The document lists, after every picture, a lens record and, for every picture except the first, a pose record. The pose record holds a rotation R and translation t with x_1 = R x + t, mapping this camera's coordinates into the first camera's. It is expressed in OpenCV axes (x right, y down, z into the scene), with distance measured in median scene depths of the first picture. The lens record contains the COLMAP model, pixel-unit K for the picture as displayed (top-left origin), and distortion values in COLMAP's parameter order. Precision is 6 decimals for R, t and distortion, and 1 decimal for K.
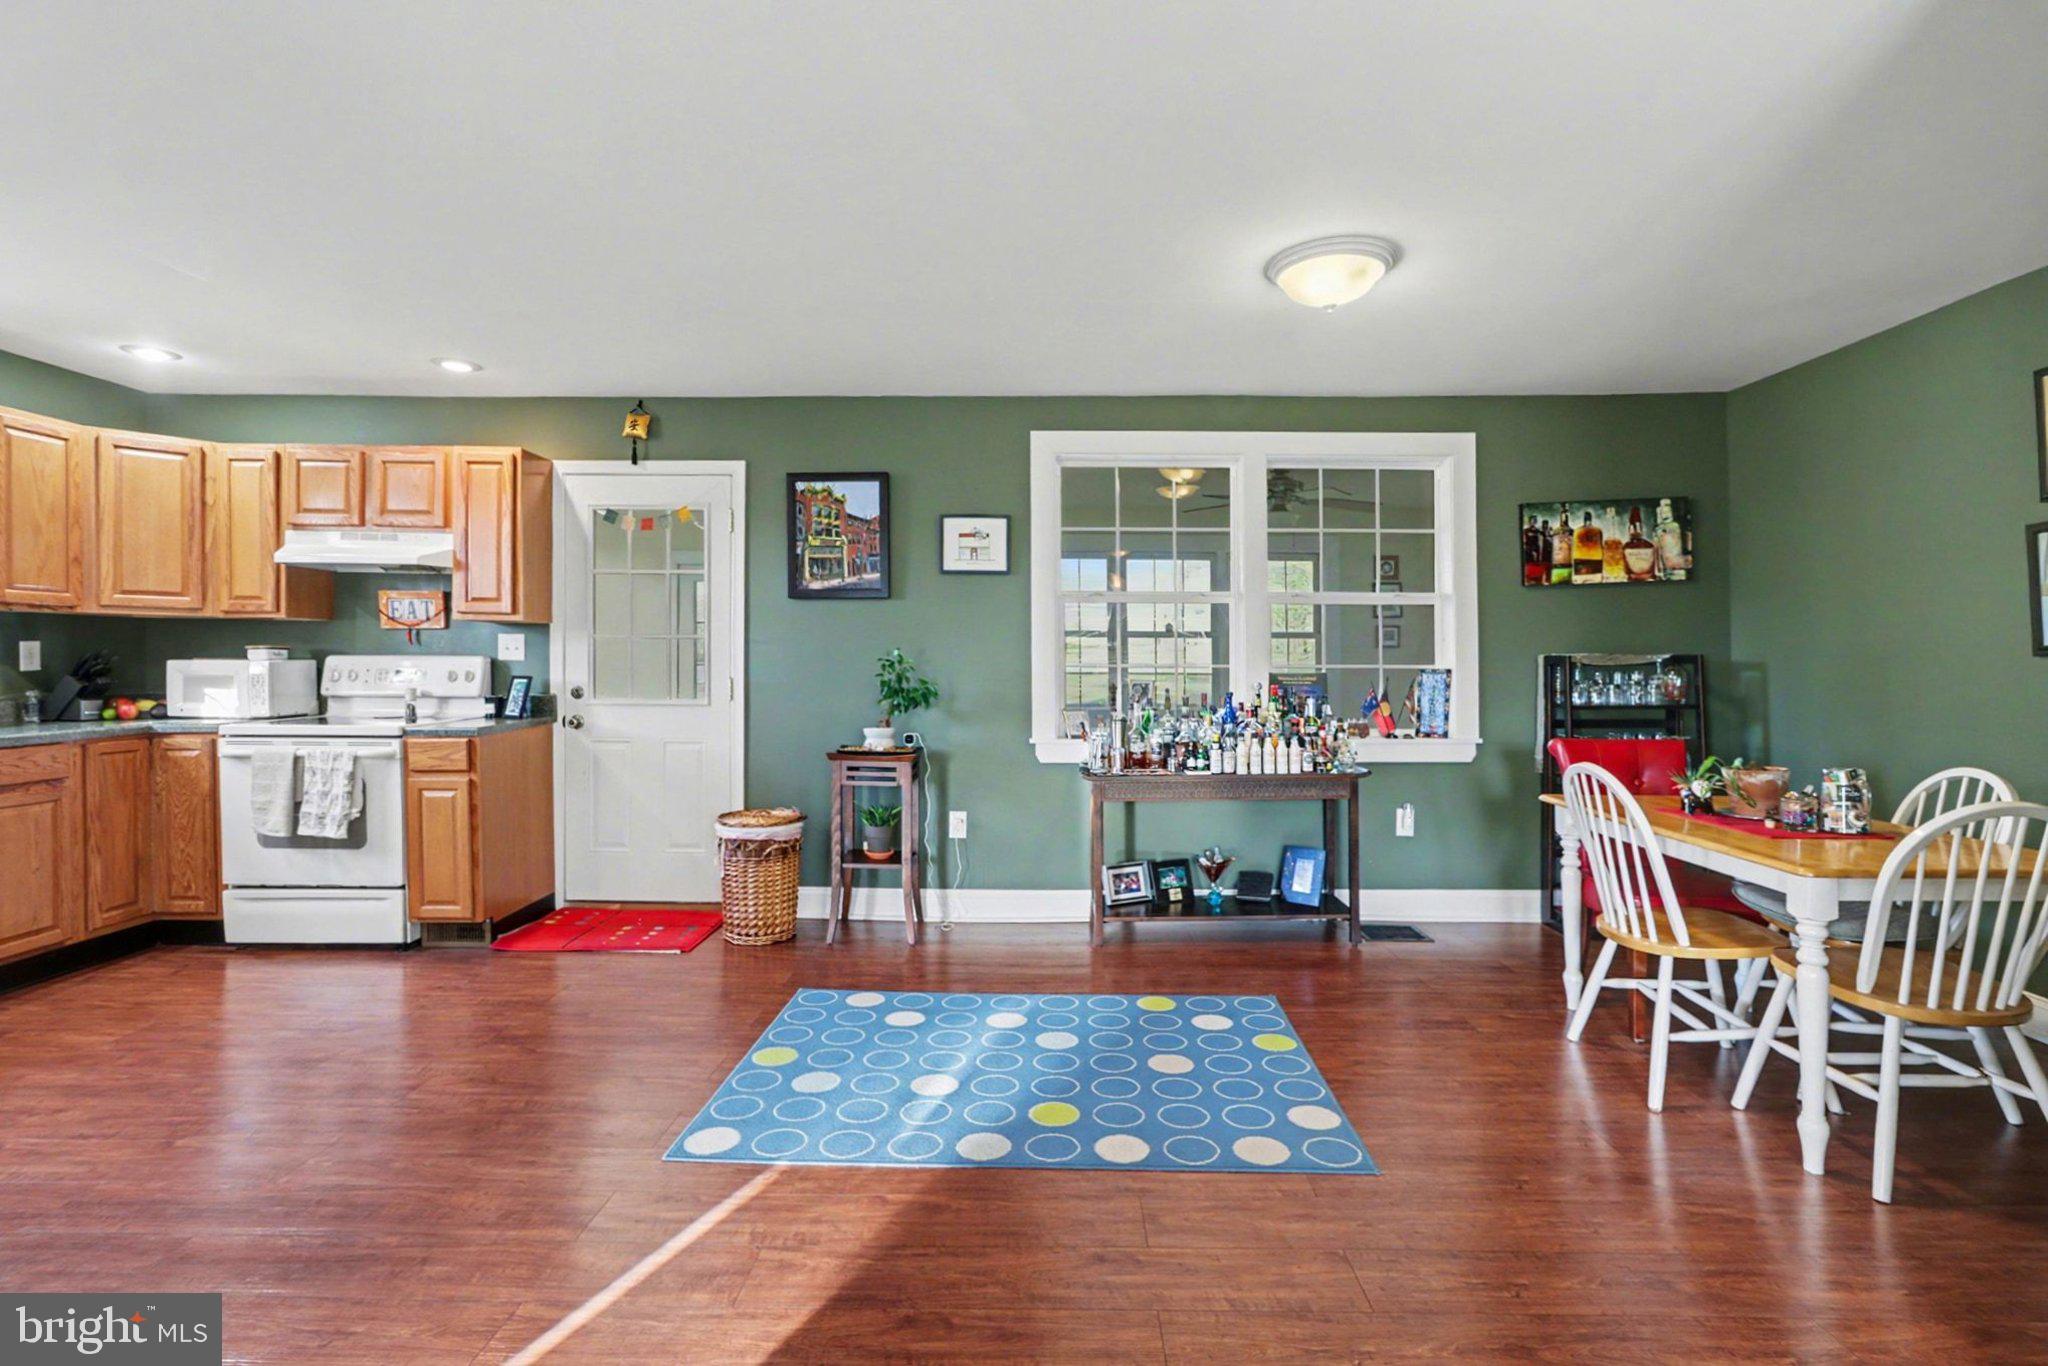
lens RADIAL K [[959.6, 0, 1047.6], [0, 959.6, 657.4], [0, 0, 1]] dist [-0.015291, -0.000075]
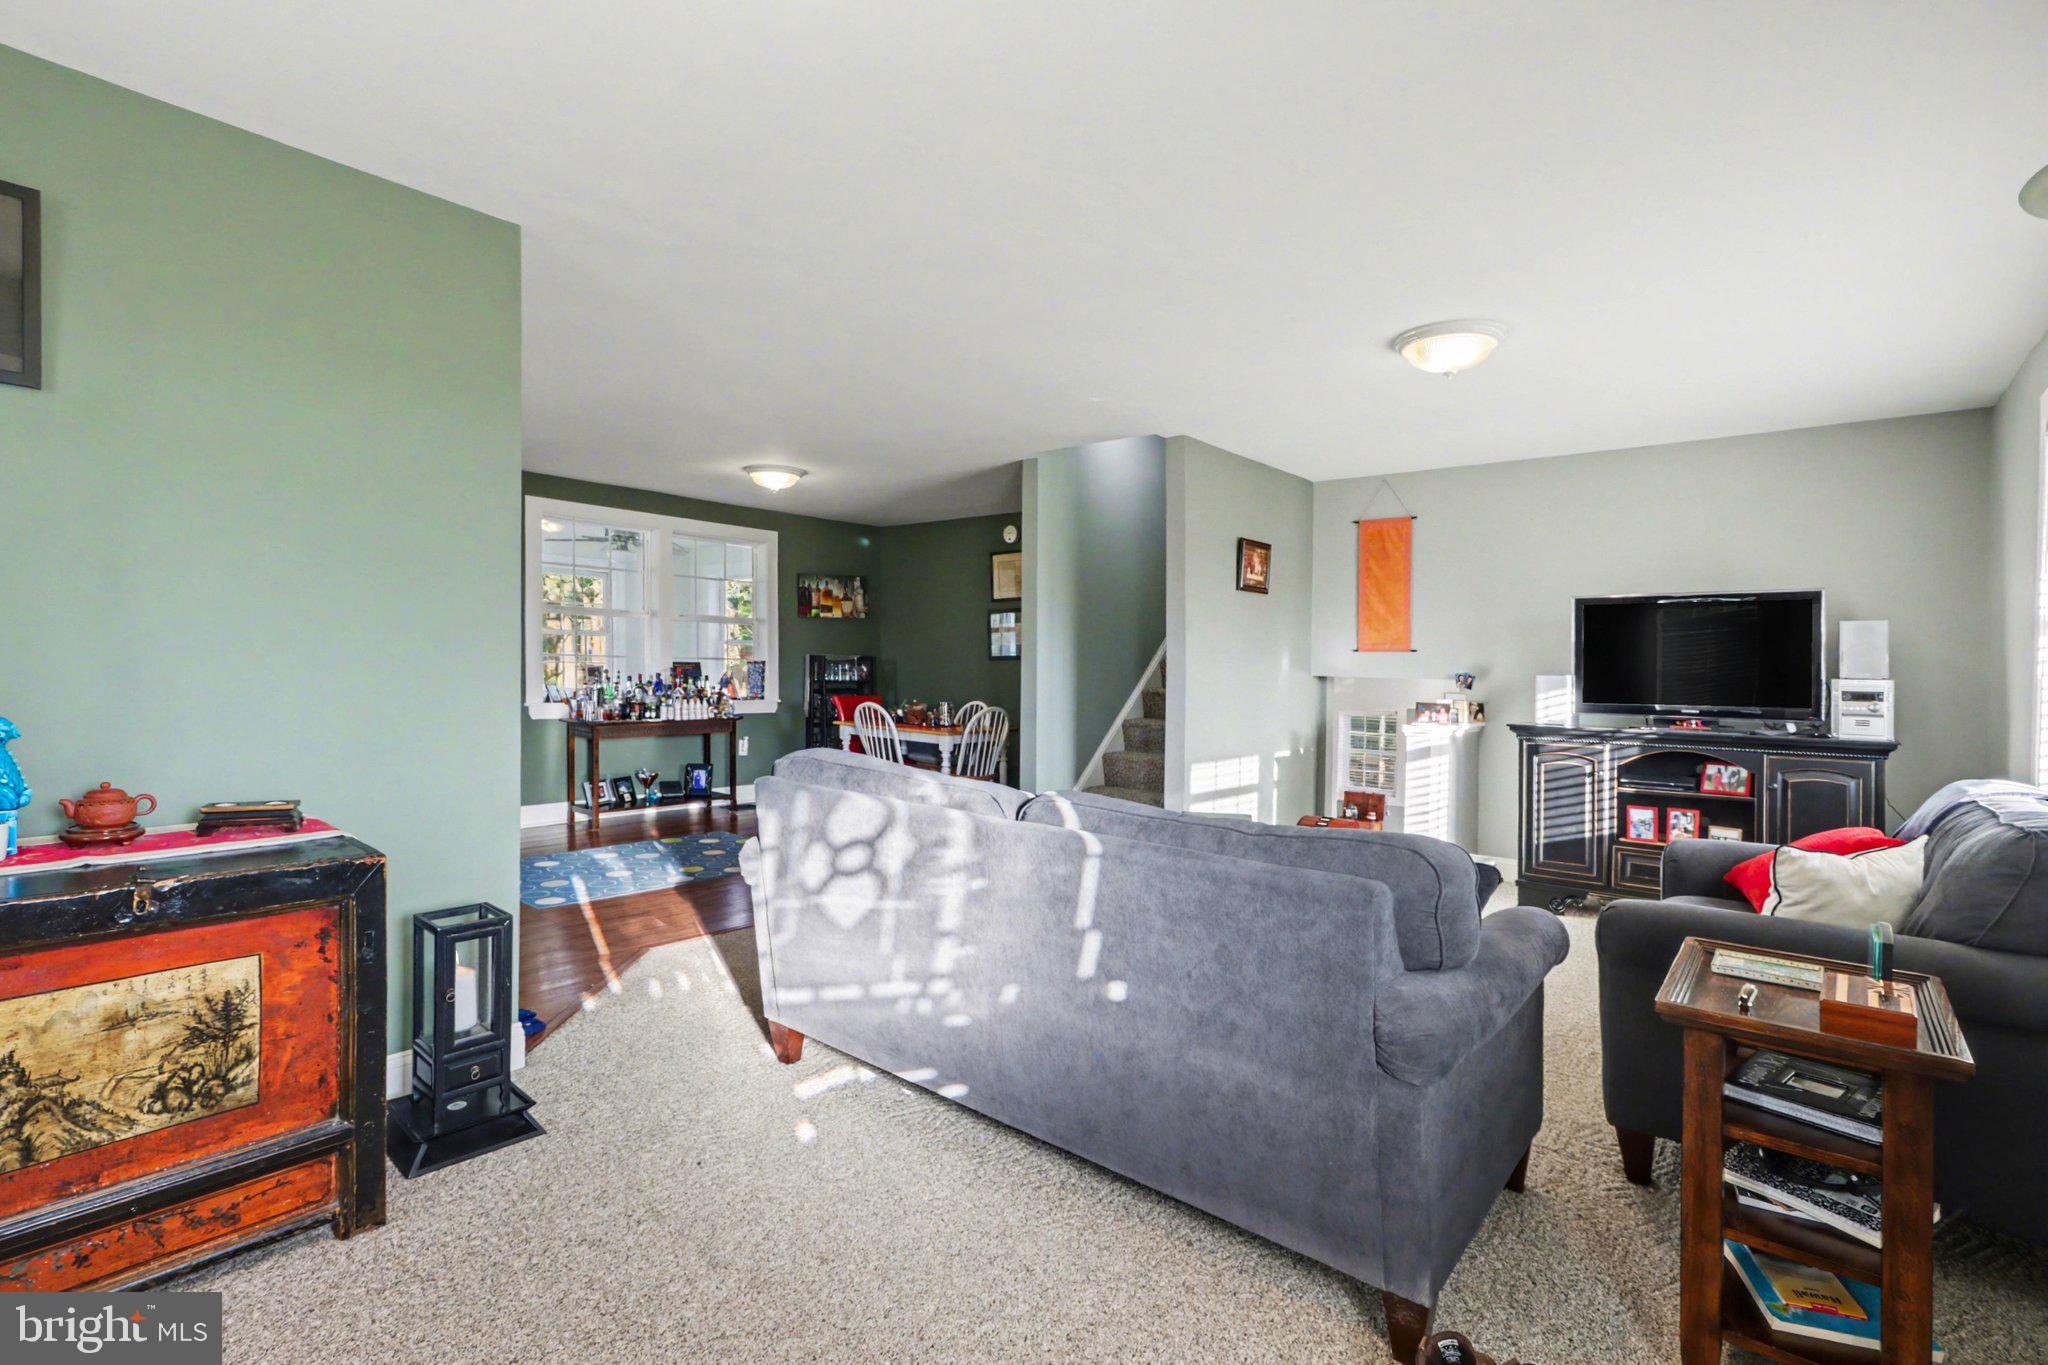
lens RADIAL K [[956.4, 0, 1033.0], [0, 956.4, 670.1], [0, 0, 1]] dist [-0.029472, 0.018651]
pose [[0.612404, 0.006476, 0.790518, -0.715009], [-0.024613, 0.999638, 0.010878, -0.002882], [-0.790162, -0.026119, 0.612342, -0.523416]]
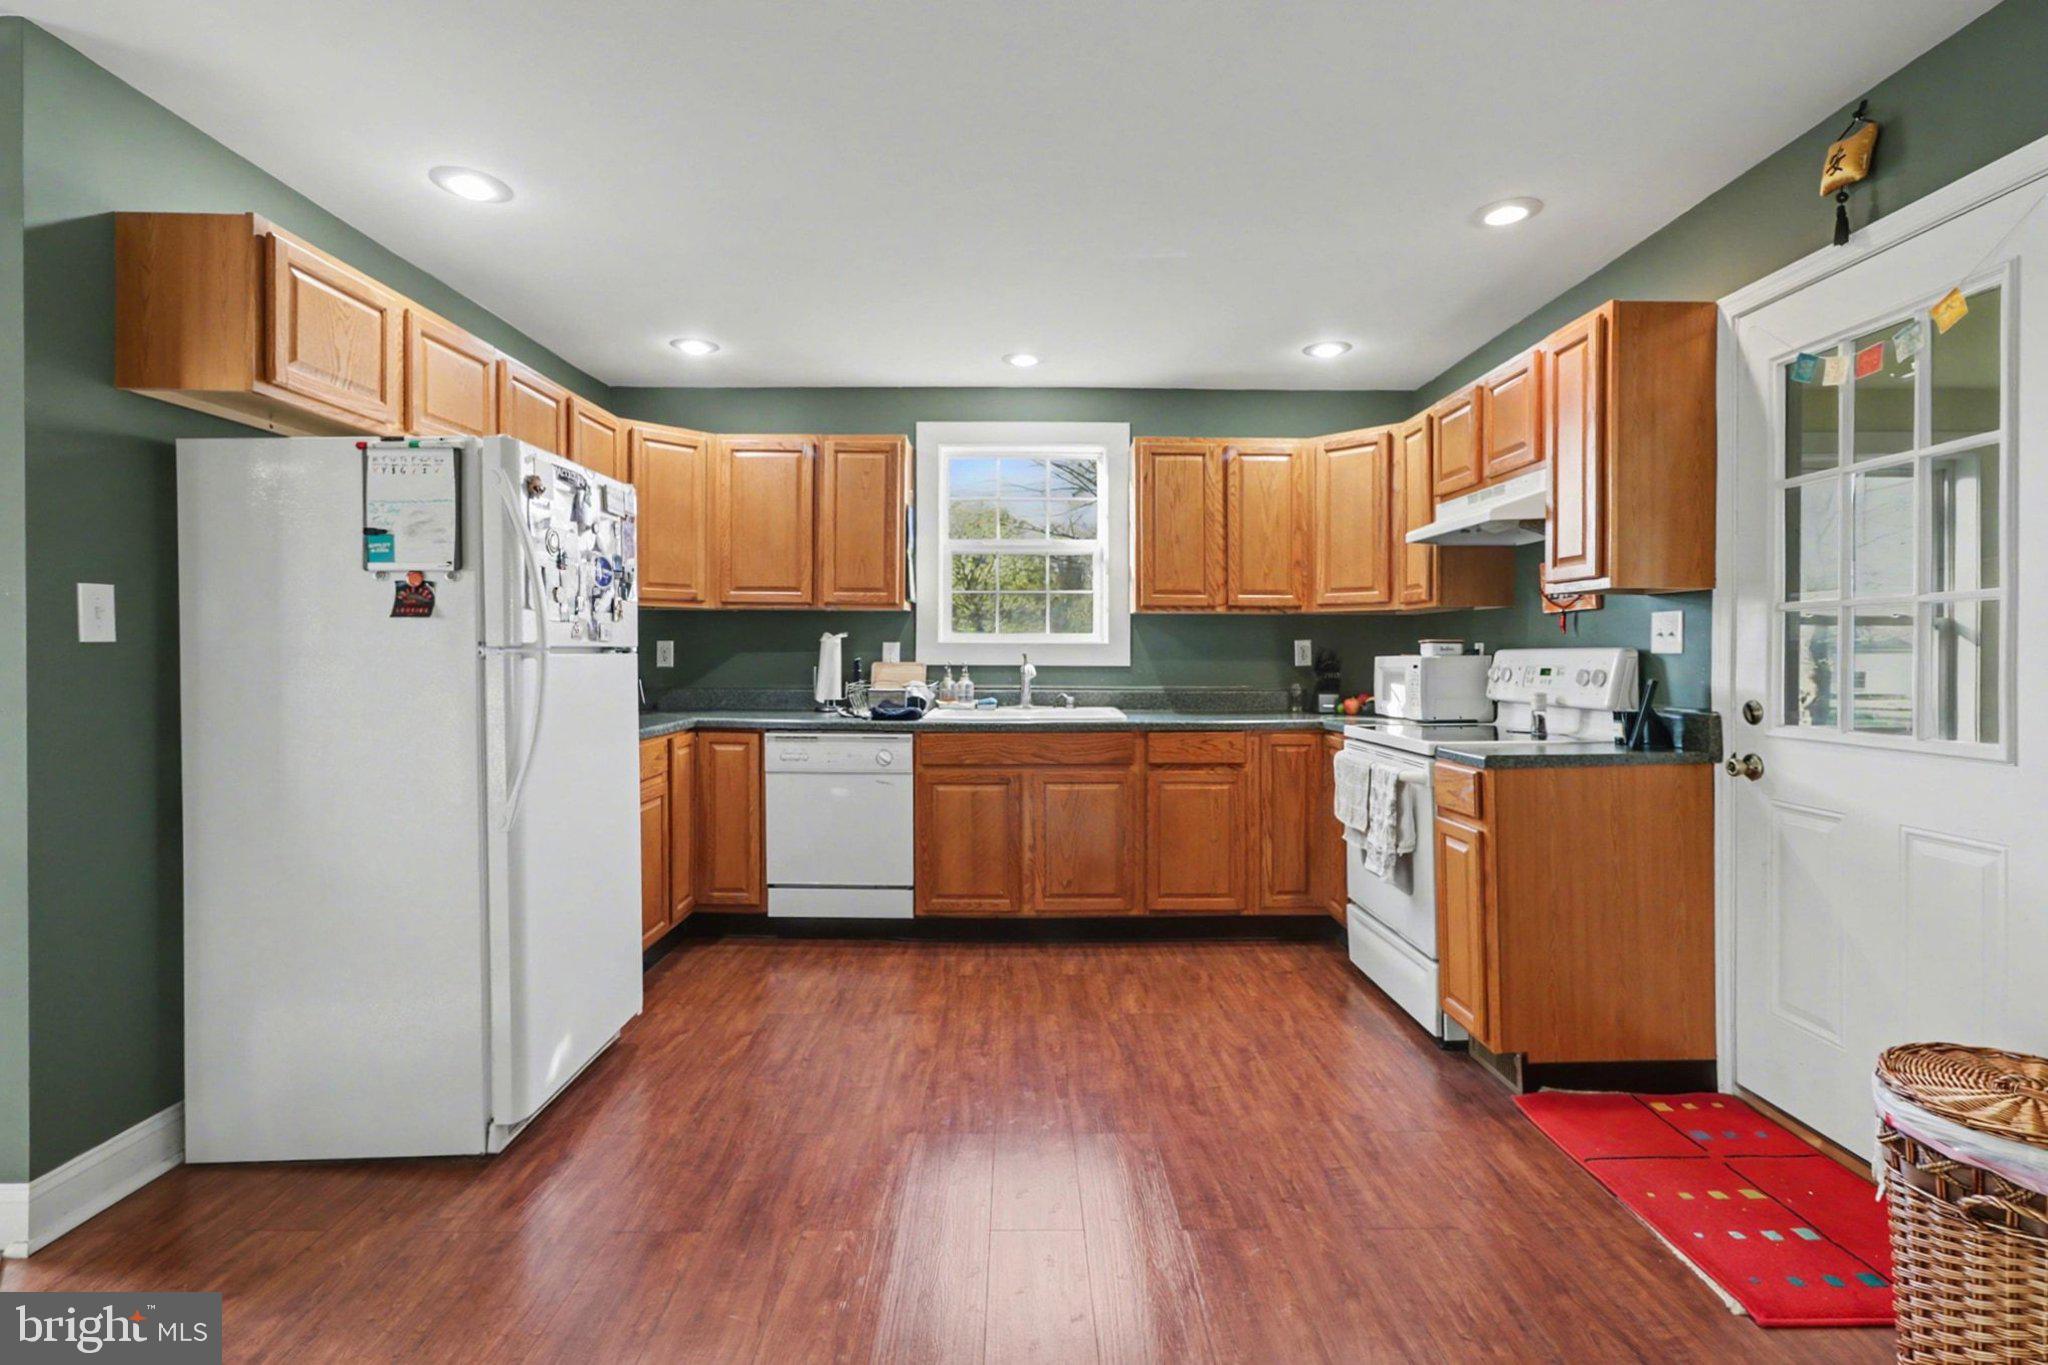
lens RADIAL K [[940.4, 0, 1028.6], [0, 940.4, 672.2], [0, 0, 1]] dist [0.016937, 0.000076]
pose [[0.019963, 0.010640, -0.999744, 0.043103], [0.001402, 0.999942, 0.010670, 0.008013], [0.999800, -0.001614, 0.019947, 0.609918]]
